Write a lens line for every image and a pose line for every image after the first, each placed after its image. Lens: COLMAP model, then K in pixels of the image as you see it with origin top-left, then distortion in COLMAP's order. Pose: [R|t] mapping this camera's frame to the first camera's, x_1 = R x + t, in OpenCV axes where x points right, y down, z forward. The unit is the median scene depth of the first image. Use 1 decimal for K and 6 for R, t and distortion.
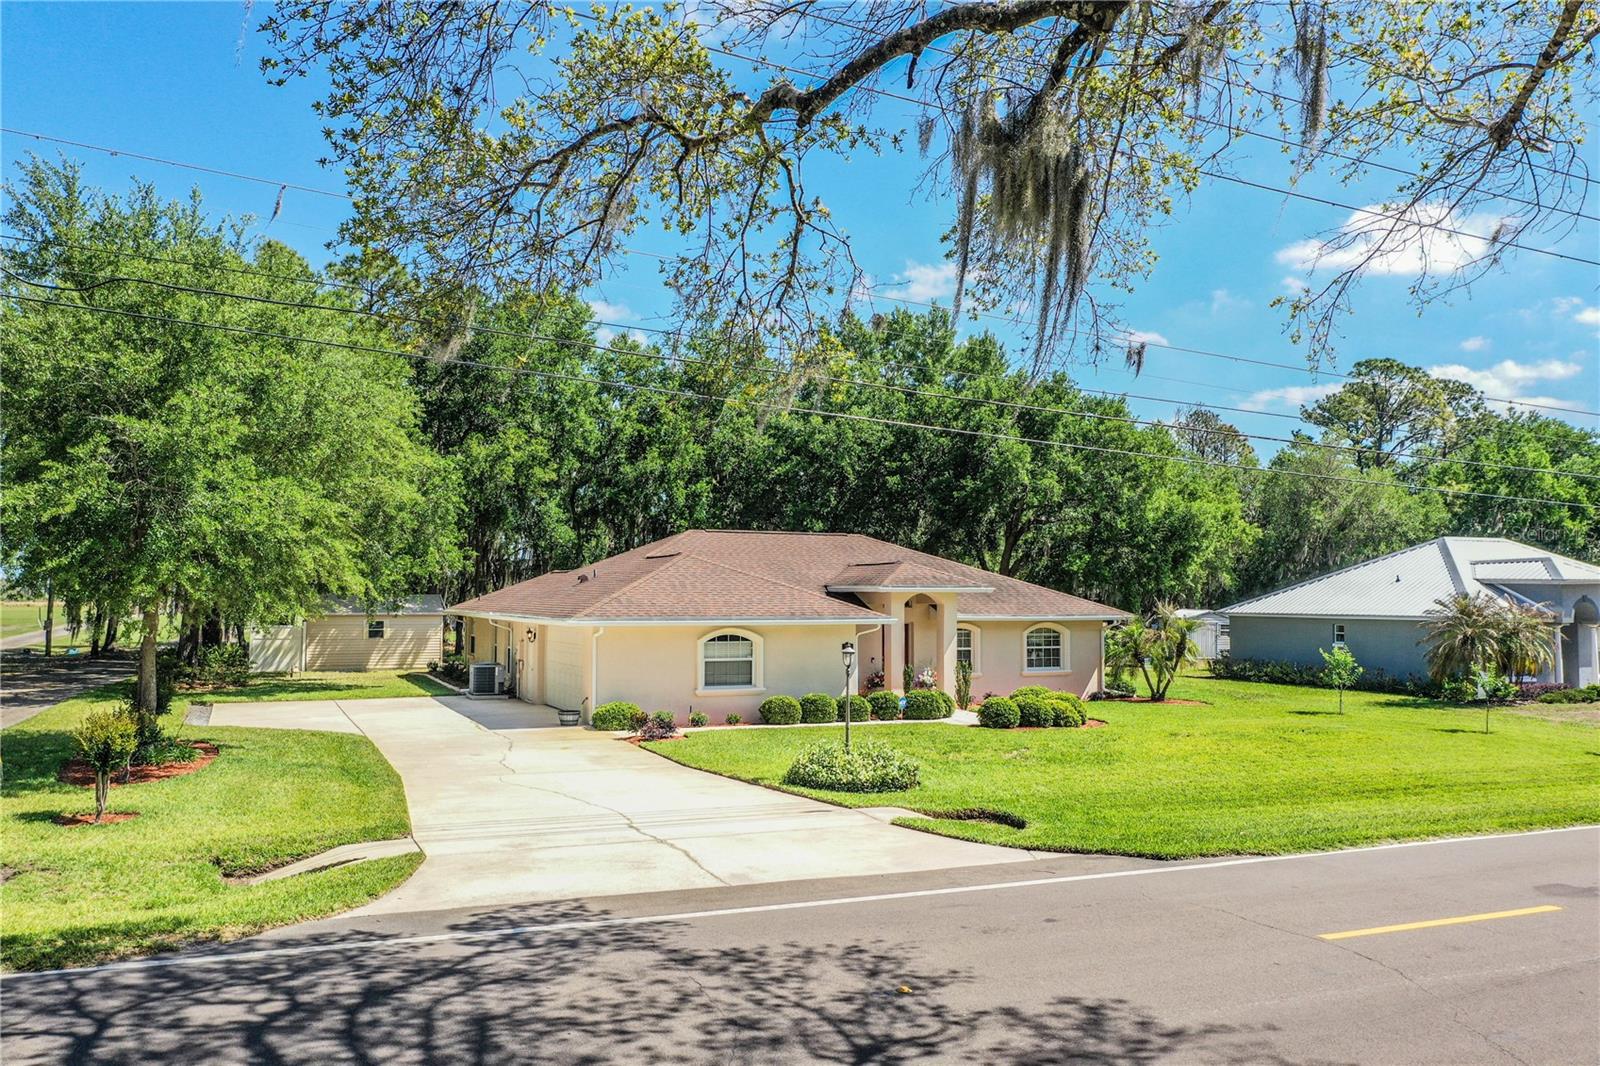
lens RADIAL K [[1256.2, 0, 801.9], [0, 1256.2, 527.4], [0, 0, 1]] dist [0.004435, -0.002245]
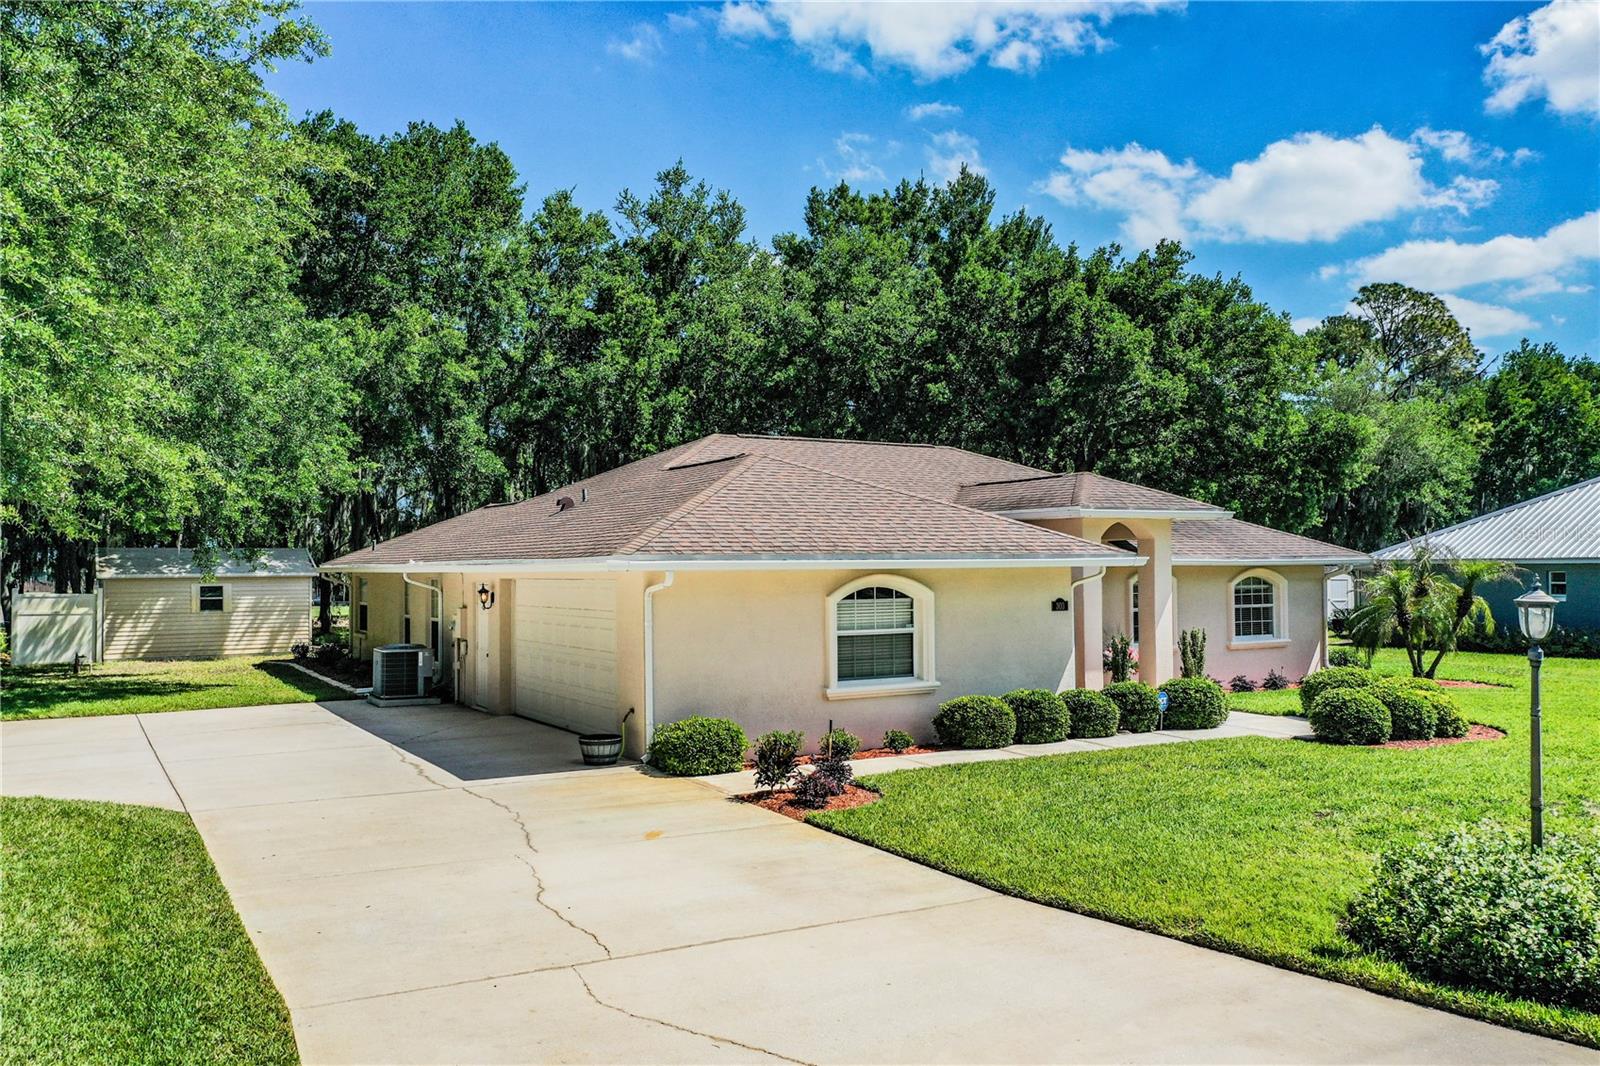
lens RADIAL K [[1256.2, 0, 801.9], [0, 1256.2, 527.4], [0, 0, 1]] dist [0.004435, -0.002245]
pose [[0.993855, -0.008790, 0.110338, -0.123396], [0.006371, 0.999732, 0.022250, 0.038049], [-0.110504, -0.021411, 0.993645, 0.370239]]
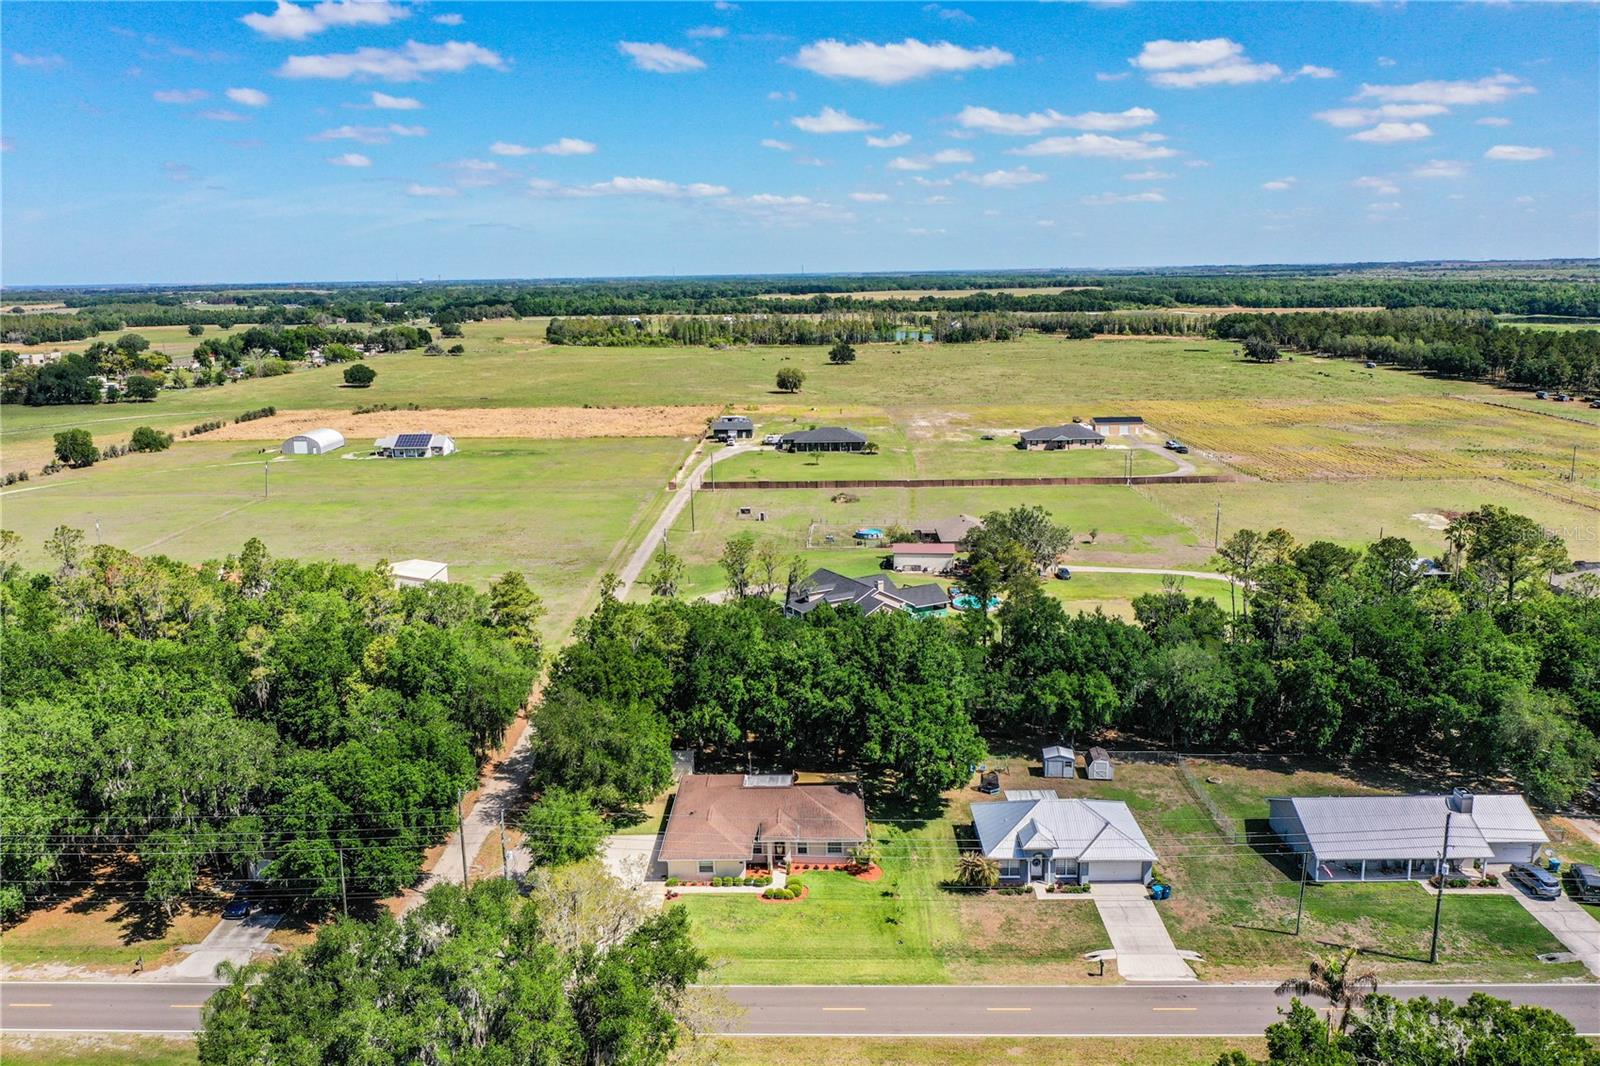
lens RADIAL K [[1264.3, 0, 801.7], [0, 1264.3, 525.6], [0, 0, 1]] dist [0.000964, -0.002354]
pose [[0.907665, 0.064965, -0.414636, 1.367984], [0.043256, 0.968205, 0.246390, -1.443773], [0.417459, -0.241575, 0.875996, -1.553688]]
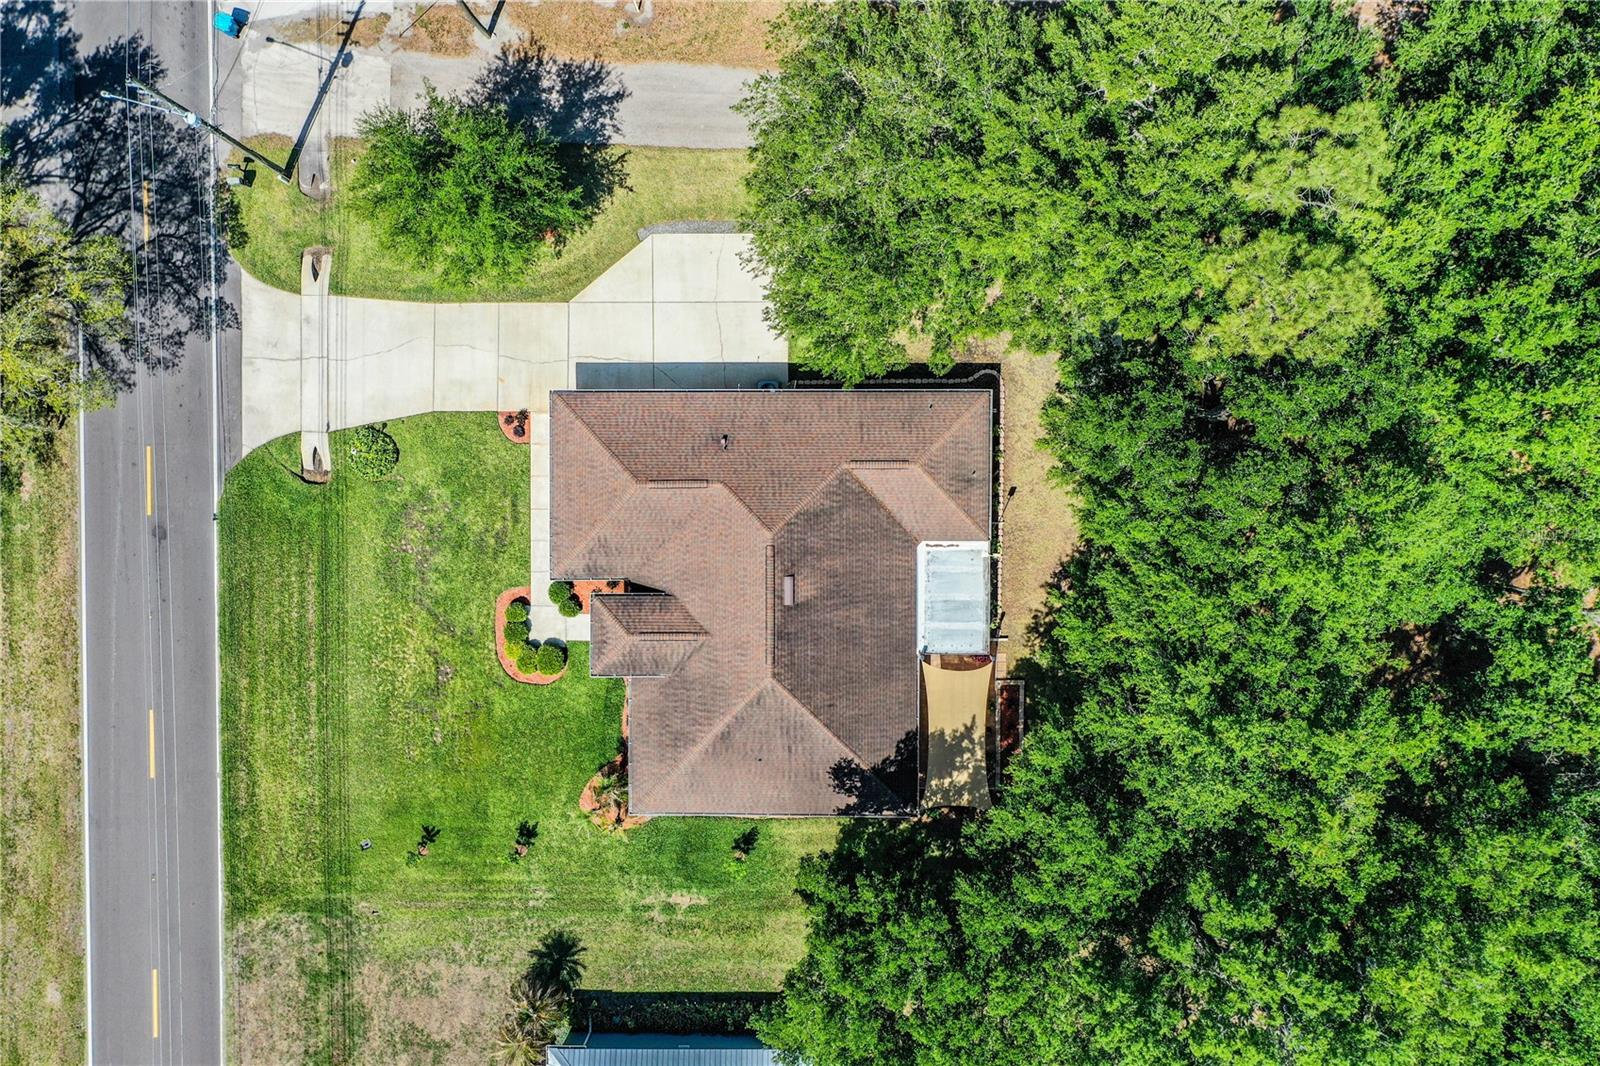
lens RADIAL K [[1256.2, 0, 801.9], [0, 1256.2, 527.4], [0, 0, 1]] dist [0.004435, -0.002245]
pose [[-0.406563, 0.913289, 0.024703, -0.147248], [0.077312, 0.007450, 0.996979, -1.385251], [0.910346, 0.407245, -0.073637, 1.191223]]
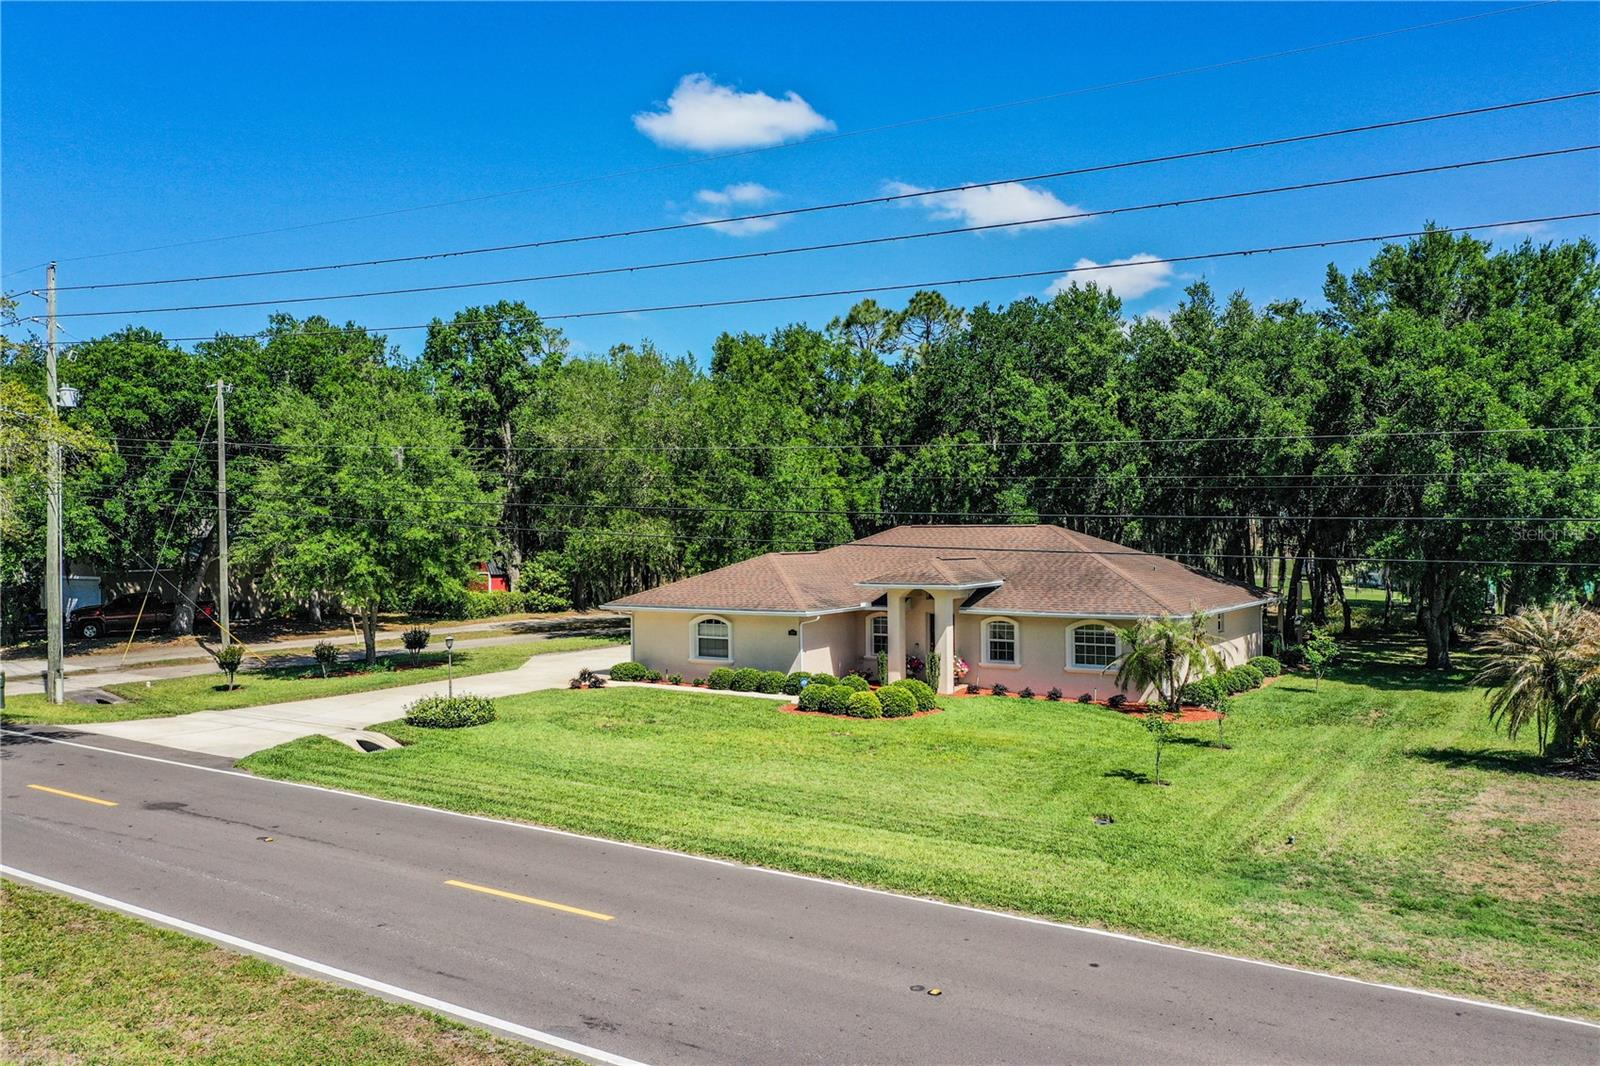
lens RADIAL K [[1256.2, 0, 801.9], [0, 1256.2, 527.4], [0, 0, 1]] dist [0.004435, -0.002245]
pose [[0.542105, -0.007650, -0.840276, 0.912730], [0.054539, 0.998171, 0.026098, -0.034033], [0.838539, -0.059975, 0.541531, 0.293452]]
